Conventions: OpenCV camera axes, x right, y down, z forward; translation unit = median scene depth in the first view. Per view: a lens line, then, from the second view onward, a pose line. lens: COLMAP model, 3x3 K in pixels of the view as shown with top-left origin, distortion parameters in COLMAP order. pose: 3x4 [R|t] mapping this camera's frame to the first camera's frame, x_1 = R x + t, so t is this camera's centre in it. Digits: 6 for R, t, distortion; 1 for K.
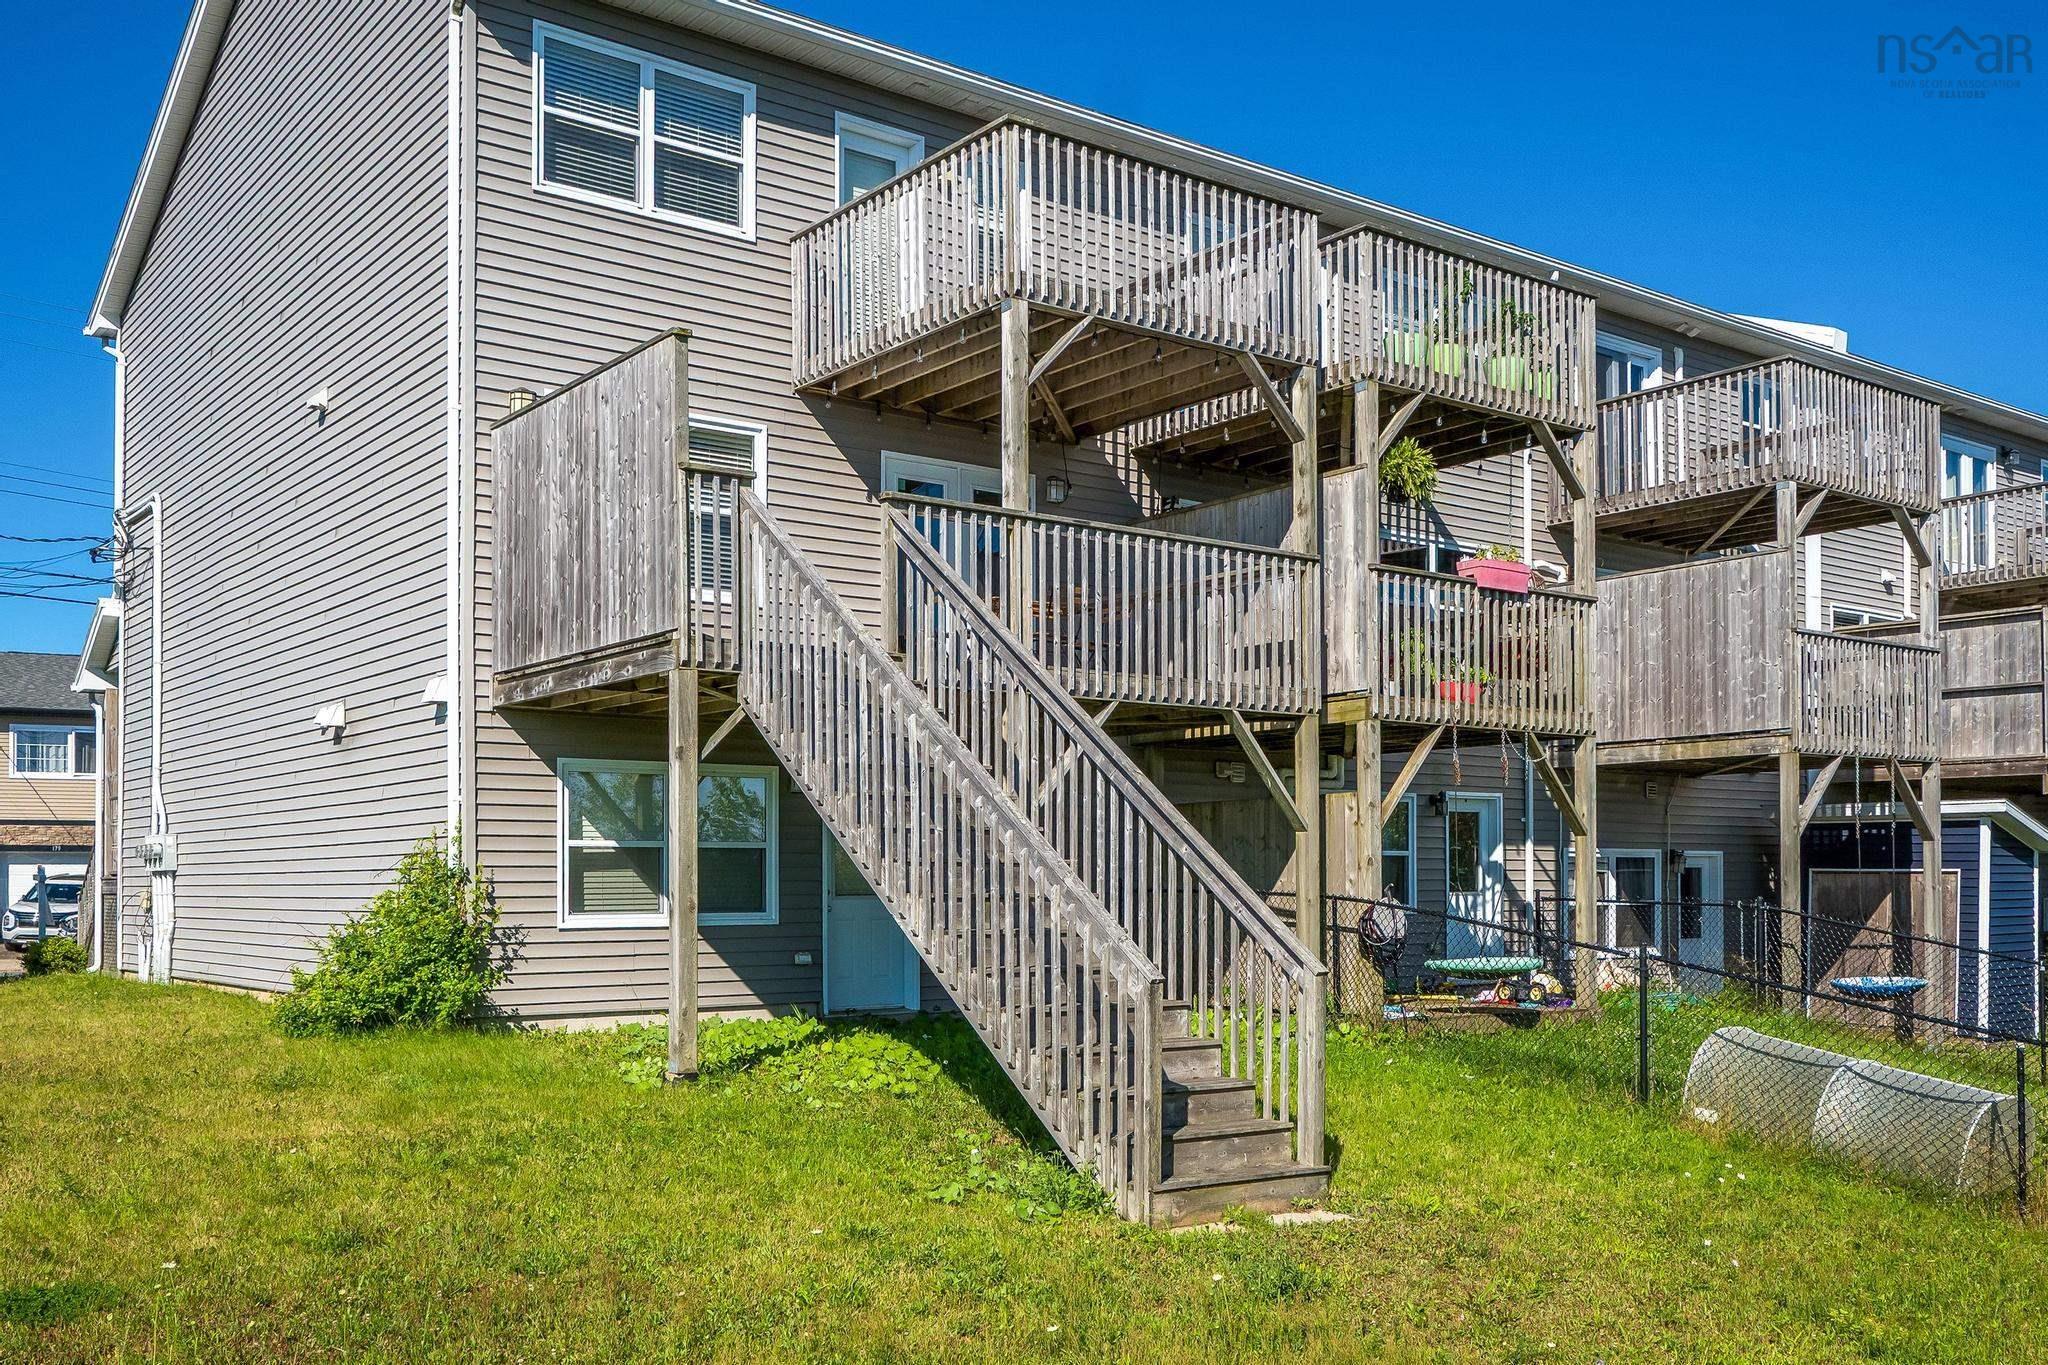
lens RADIAL K [[1880.2, 0, 1049.6], [0, 1880.2, 759.6], [0, 0, 1]] dist [0.003590, 0.000000]
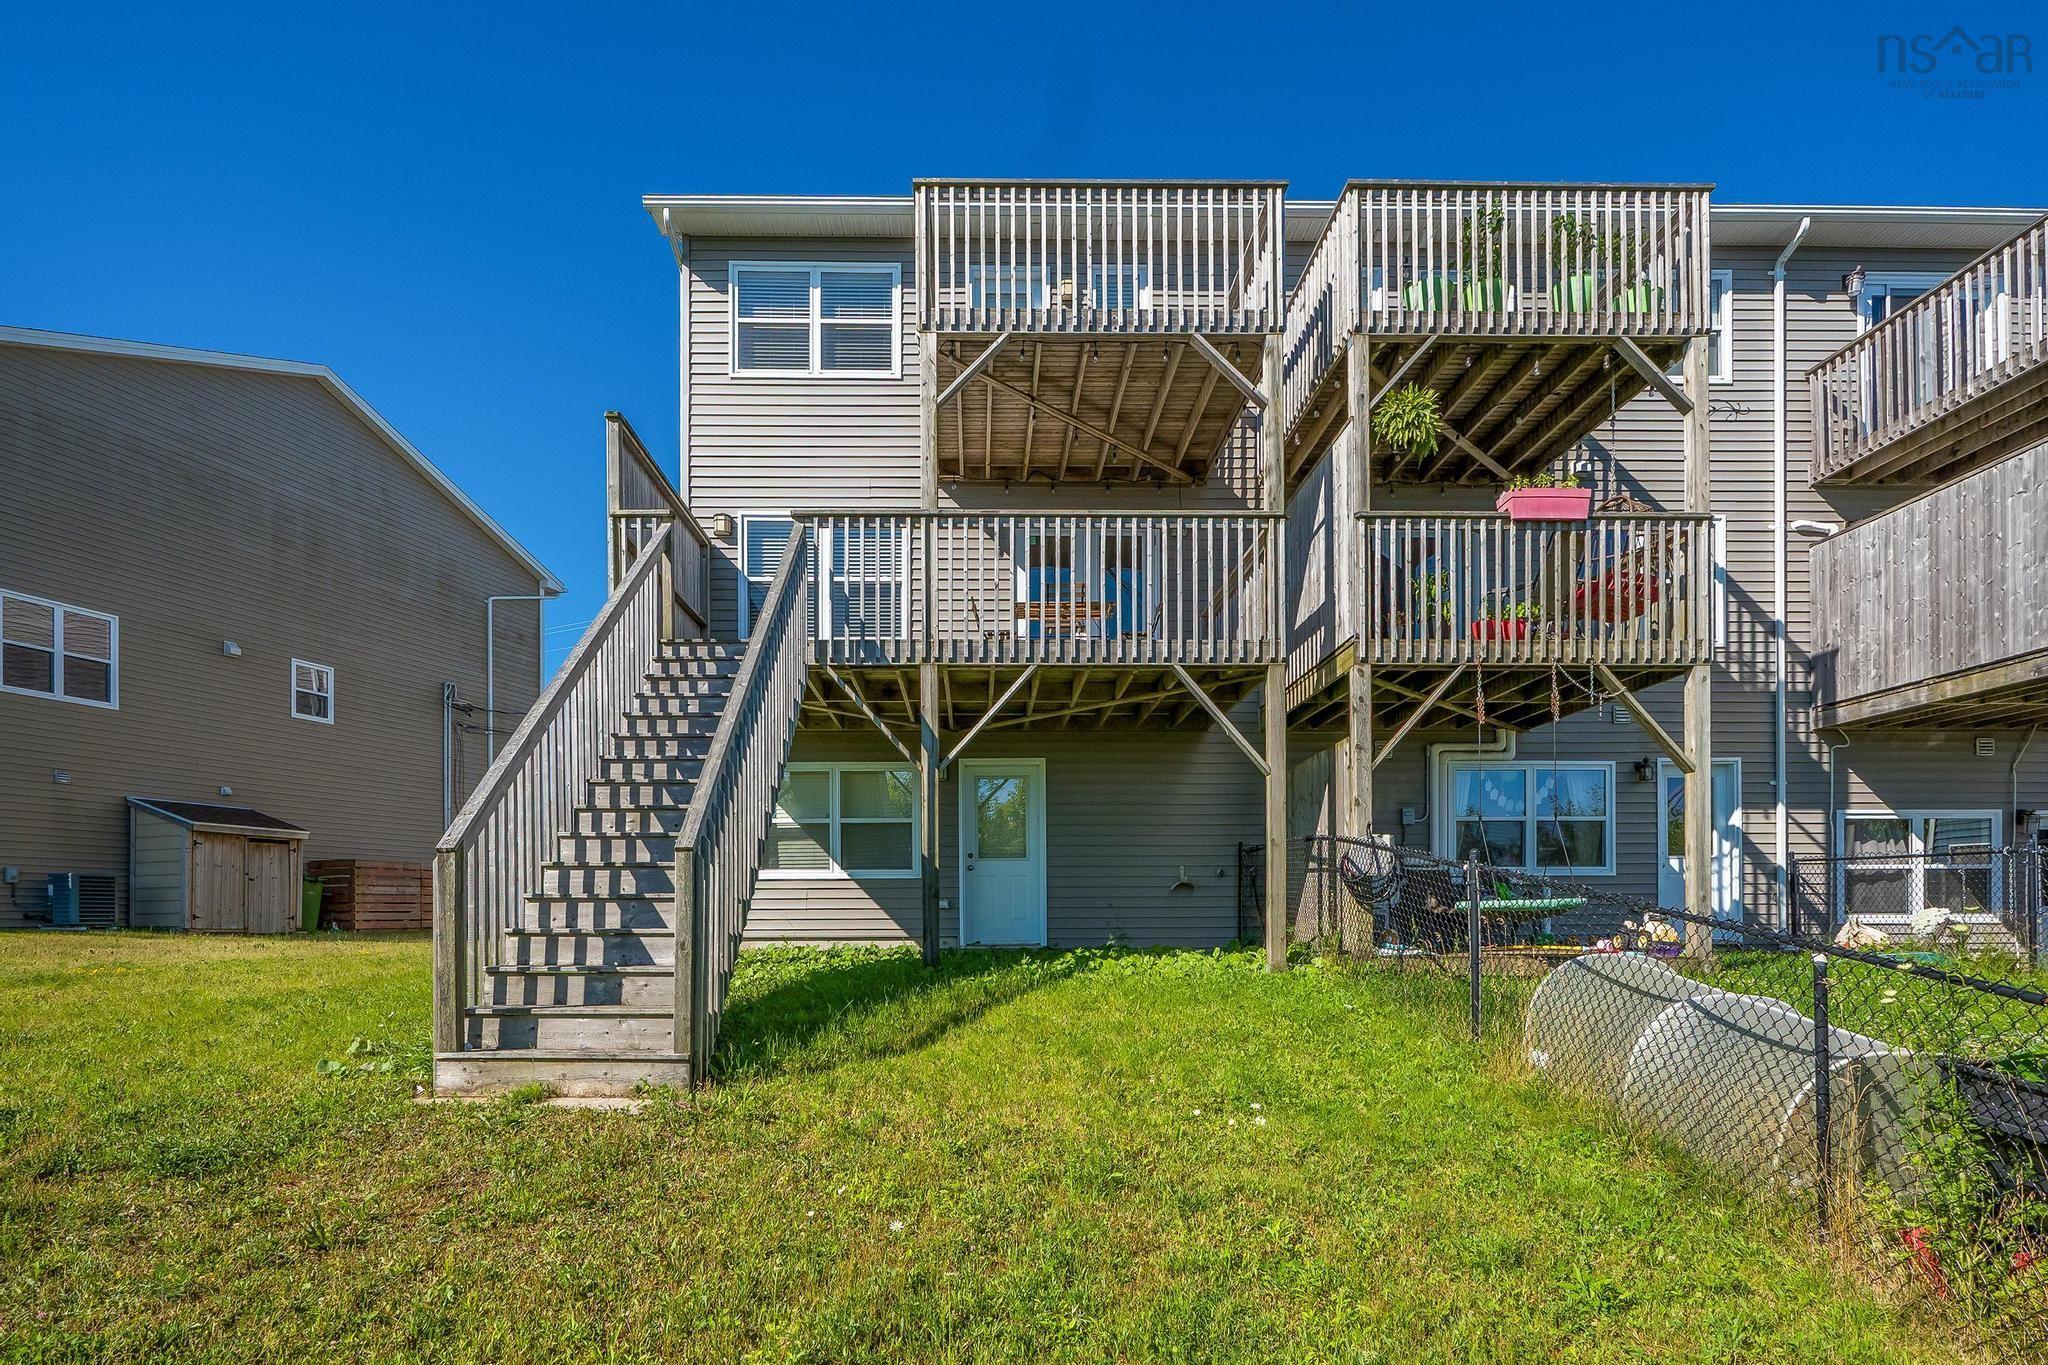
lens RADIAL K [[1071.7, 0, 983.0], [0, 1071.7, 866.0], [0, 0, 1]] dist [-0.001079, 0.001060]
pose [[0.804535, -0.027664, -0.593260, 0.345339], [0.042279, 0.999048, 0.010749, 0.071854], [0.592398, -0.033730, 0.804939, 0.405178]]
